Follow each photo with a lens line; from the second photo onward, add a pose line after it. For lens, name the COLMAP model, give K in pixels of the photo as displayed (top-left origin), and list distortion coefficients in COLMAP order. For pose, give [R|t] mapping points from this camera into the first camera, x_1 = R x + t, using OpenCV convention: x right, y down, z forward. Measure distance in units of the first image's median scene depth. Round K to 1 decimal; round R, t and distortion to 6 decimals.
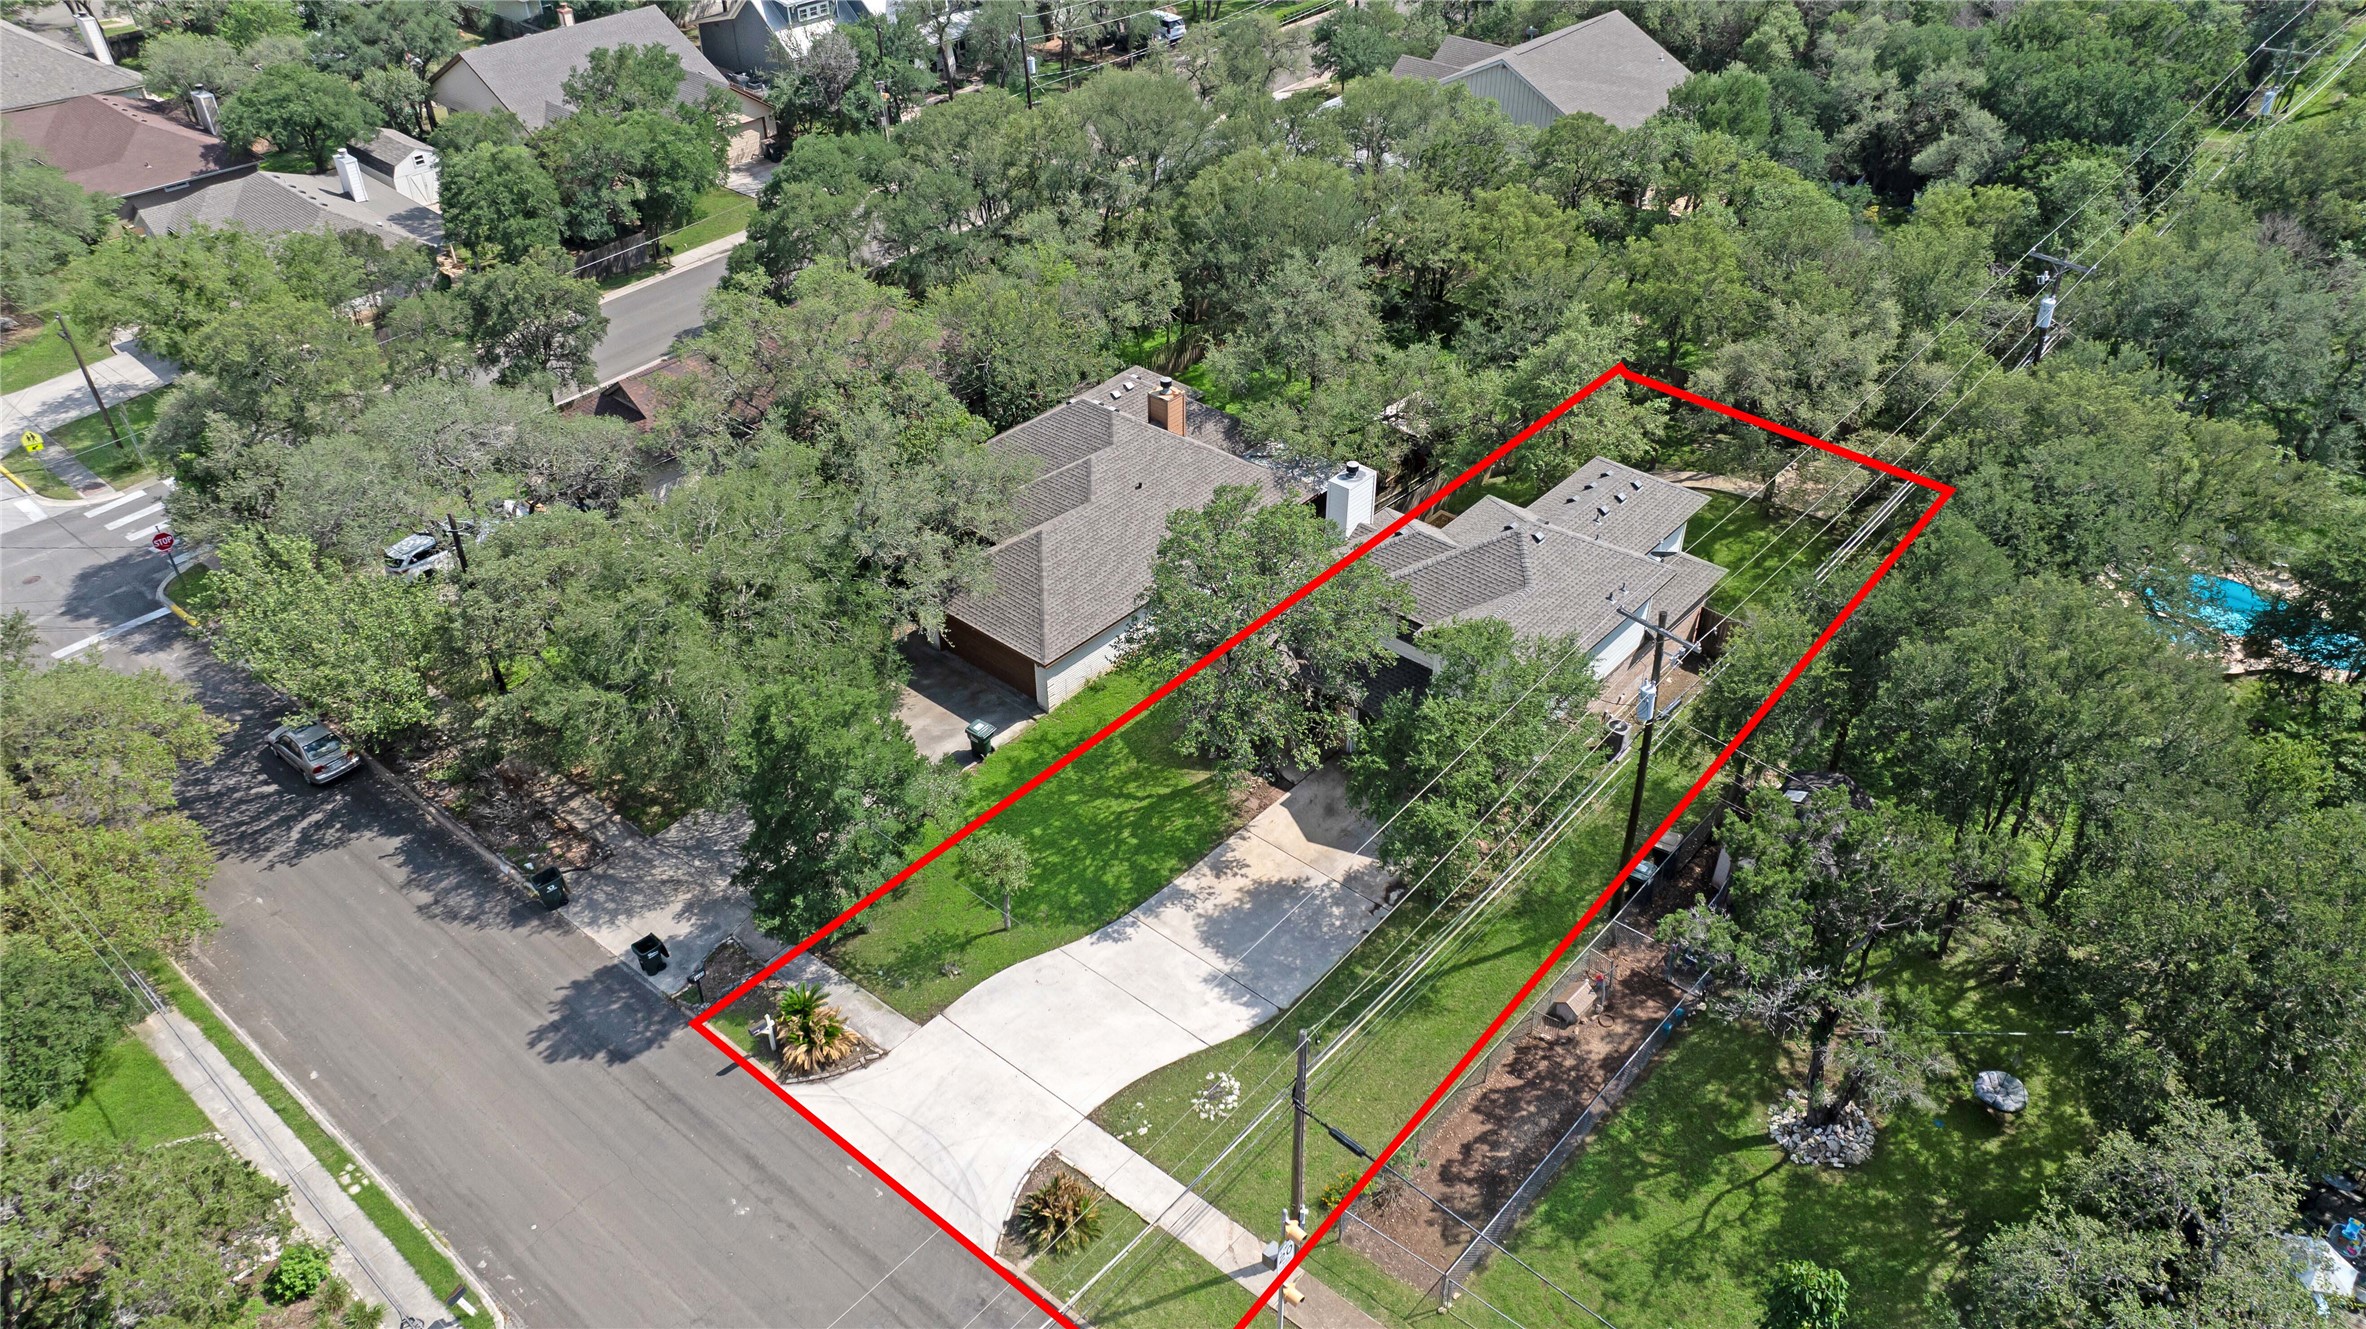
lens RADIAL K [[1673.6, 0, 1183.0], [0, 1673.6, 664.5], [0, 0, 1]] dist [-0.049114, 0.072280]
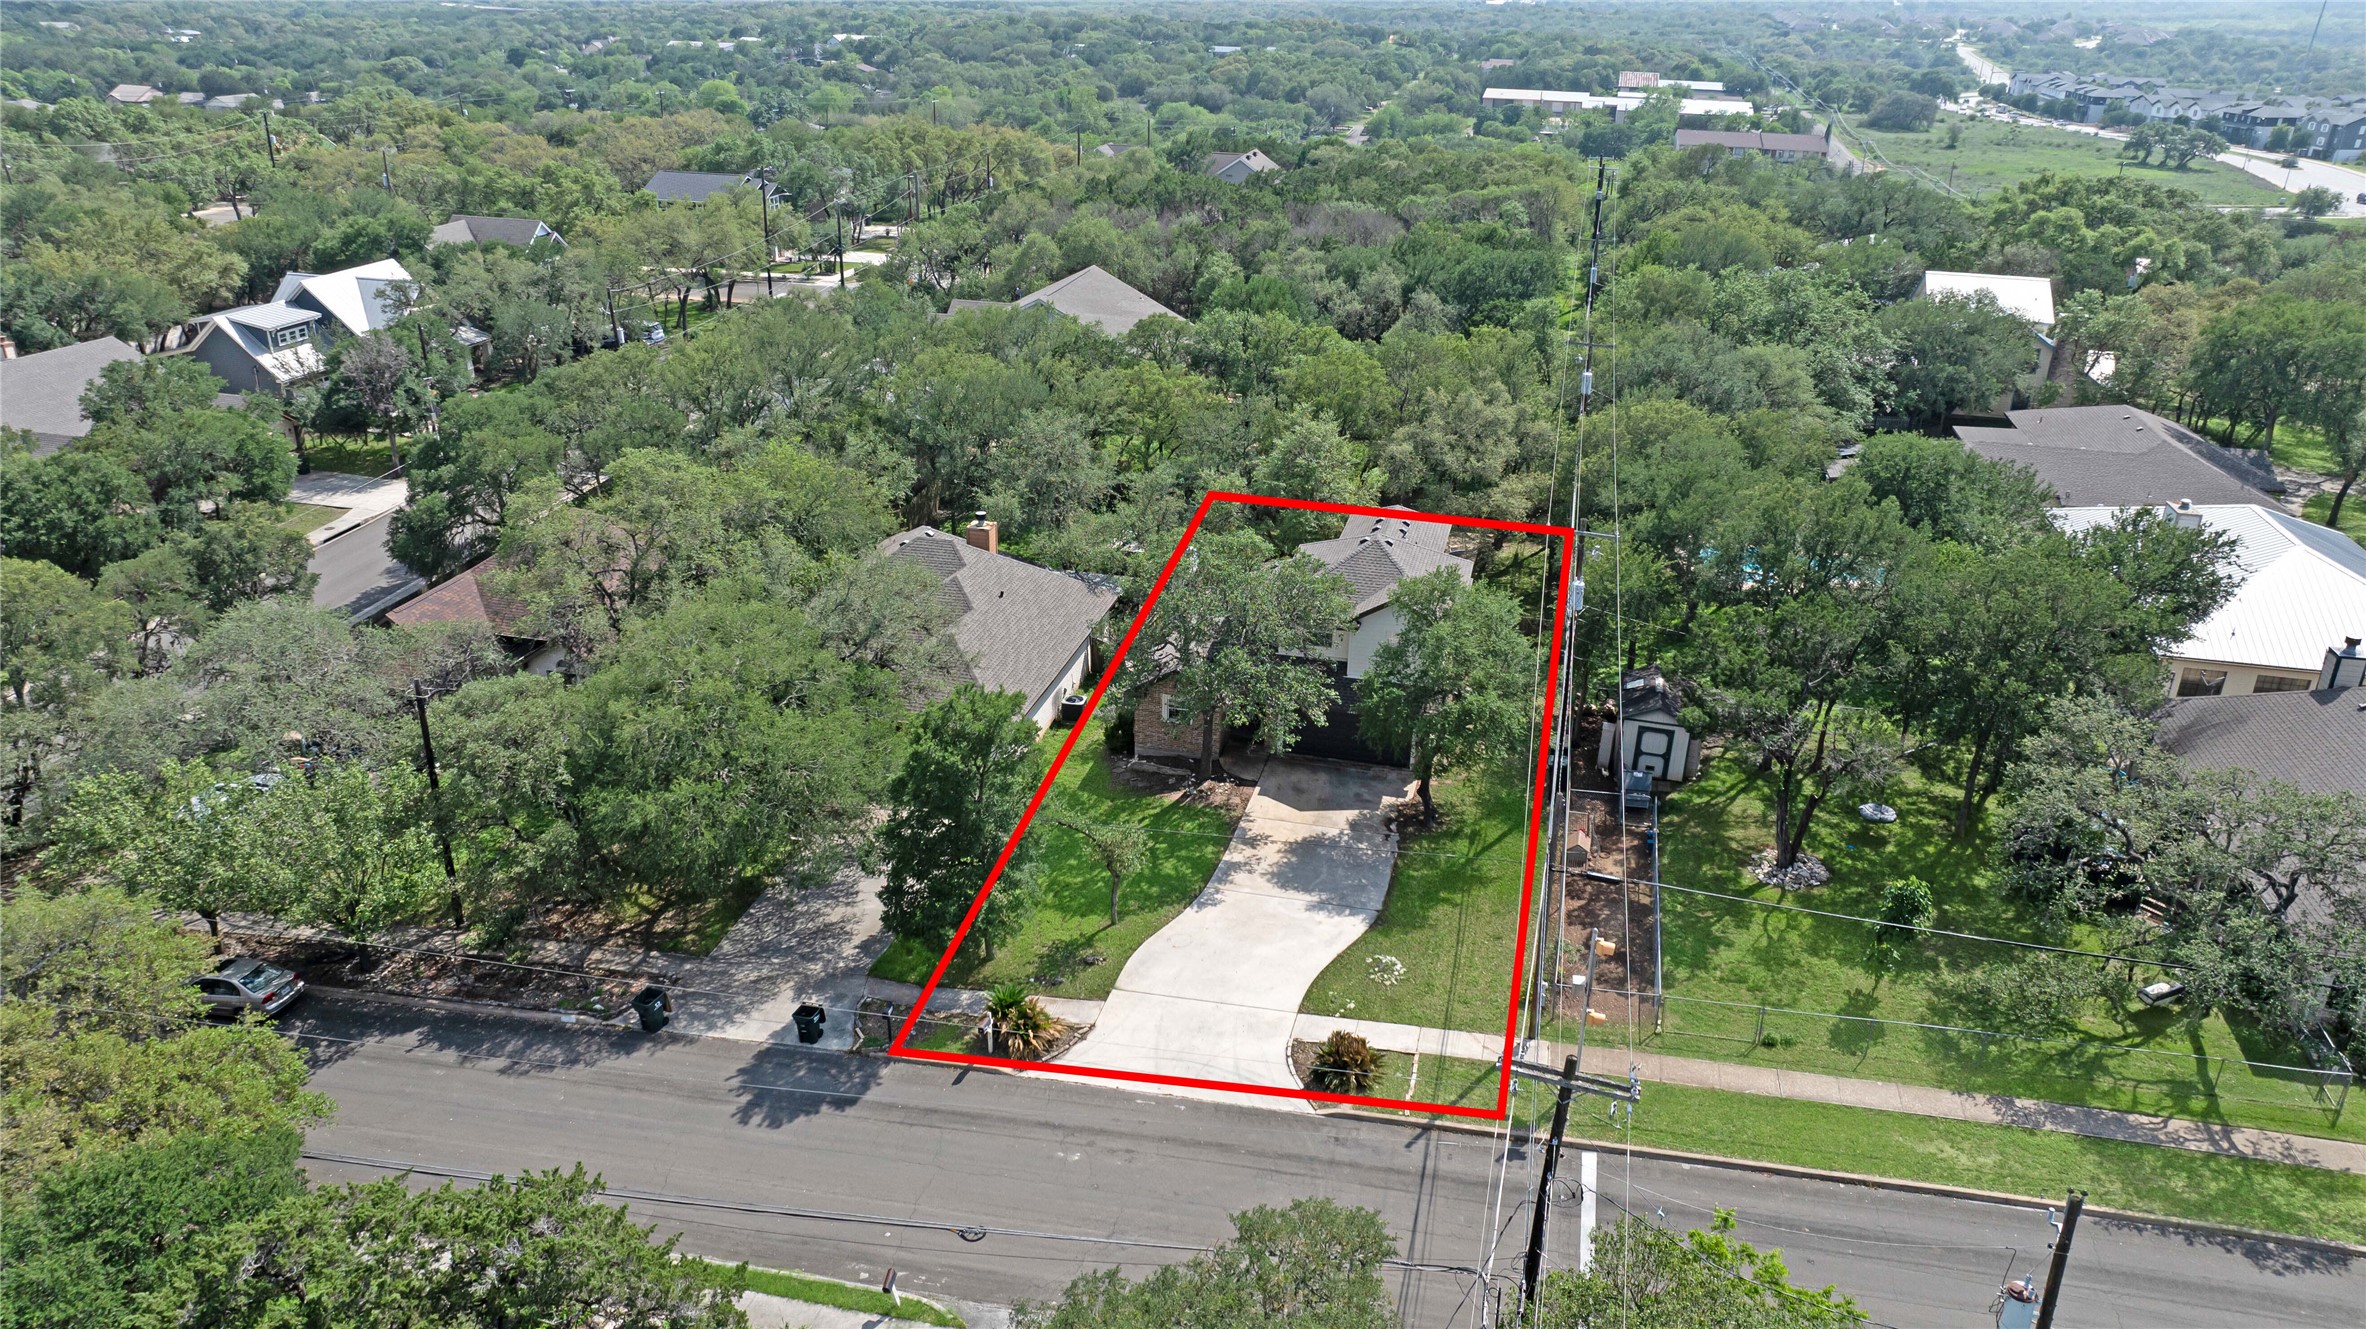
lens RADIAL K [[1673.6, 0, 1183.0], [0, 1673.6, 664.5], [0, 0, 1]] dist [-0.049114, 0.072280]
pose [[0.884275, -0.159149, 0.439010, -0.525270], [0.251944, 0.954158, -0.161578, 0.186802], [-0.393170, 0.253485, 0.883834, -0.027990]]
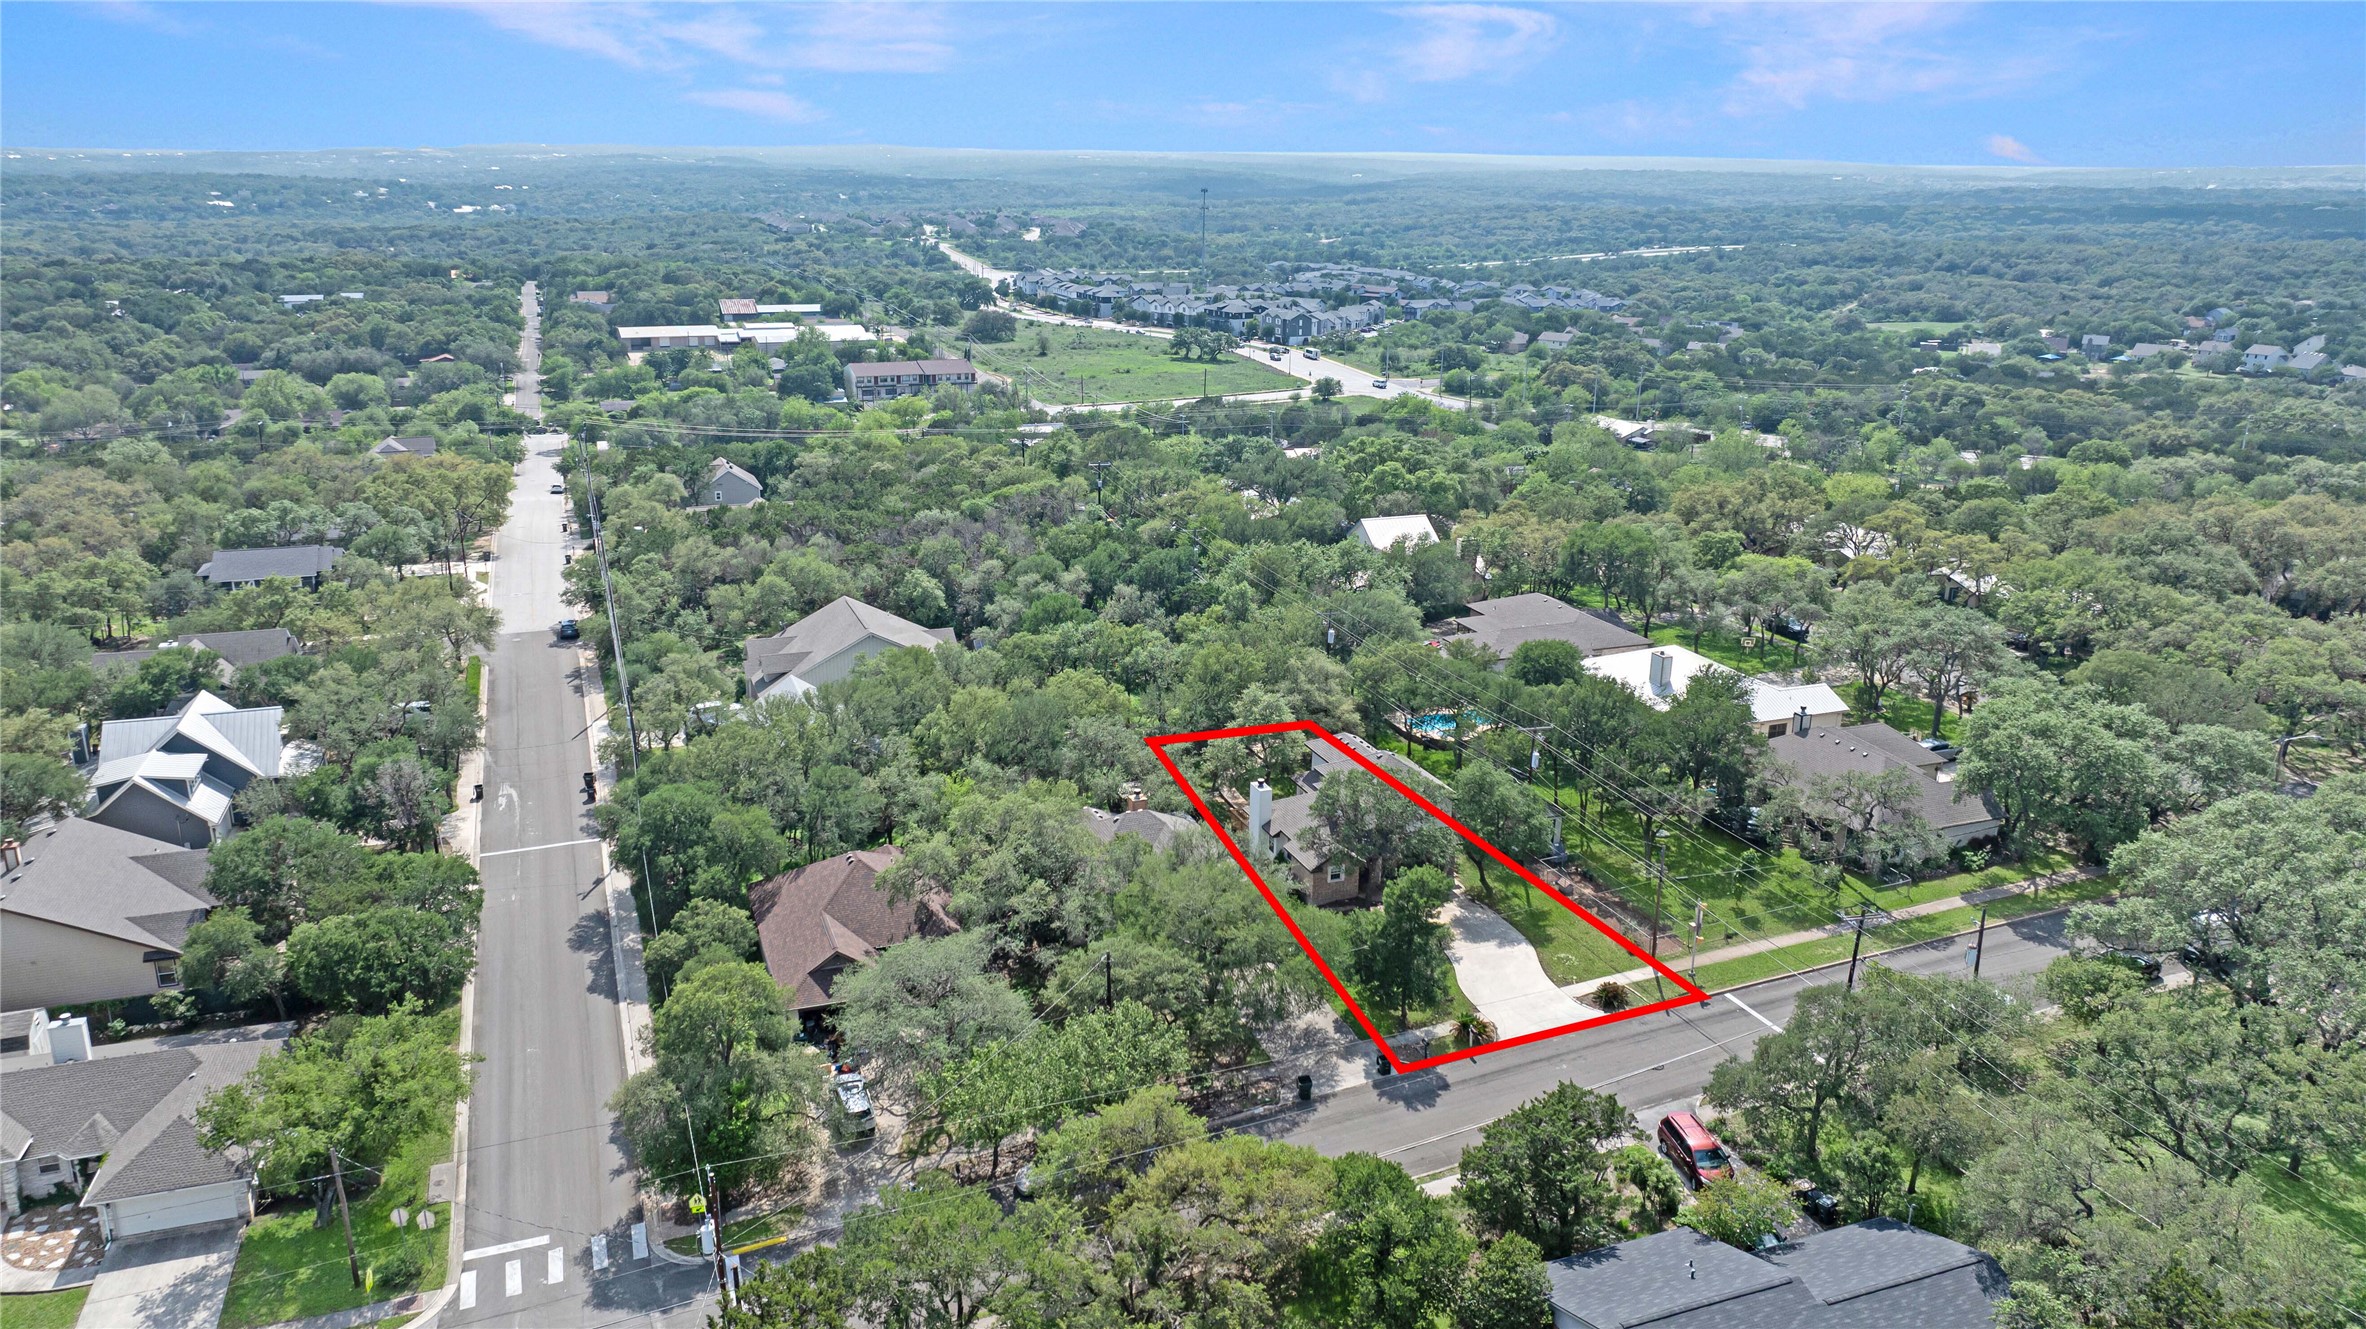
lens RADIAL K [[1673.6, 0, 1183.0], [0, 1673.6, 664.5], [0, 0, 1]] dist [-0.049114, 0.072280]
pose [[0.464845, -0.244510, 0.850961, -1.910508], [0.508009, 0.860823, -0.030160, -0.271635], [-0.725152, 0.446316, 0.524363, -0.020678]]
